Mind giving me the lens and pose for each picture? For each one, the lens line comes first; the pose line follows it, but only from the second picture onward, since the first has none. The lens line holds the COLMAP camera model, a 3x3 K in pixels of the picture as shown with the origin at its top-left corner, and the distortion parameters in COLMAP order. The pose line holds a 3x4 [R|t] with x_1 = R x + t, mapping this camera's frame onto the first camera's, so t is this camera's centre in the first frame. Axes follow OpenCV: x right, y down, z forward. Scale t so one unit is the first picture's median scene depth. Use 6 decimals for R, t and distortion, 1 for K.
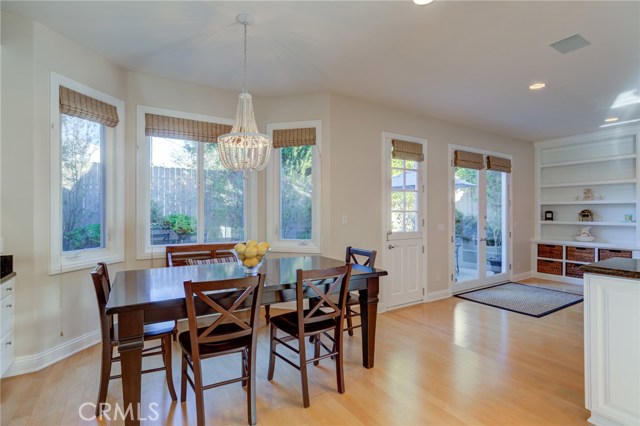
lens RADIAL K [[306.8, 0, 315.1], [0, 306.8, 213.1], [0, 0, 1]] dist [-0.015047, -0.000258]
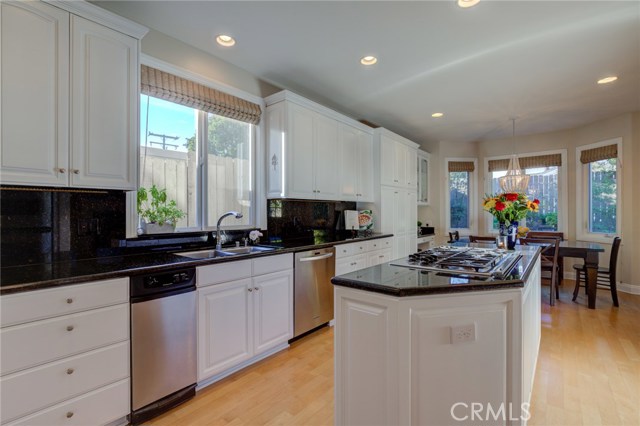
lens RADIAL K [[293.9, 0, 318.8], [0, 293.9, 211.8], [0, 0, 1]] dist [-0.003512, 0.000467]
pose [[0.325967, -0.001790, -0.945379, 0.869034], [-0.001987, 0.999995, -0.002578, 0.004125], [0.945379, 0.002719, 0.325962, -0.636605]]
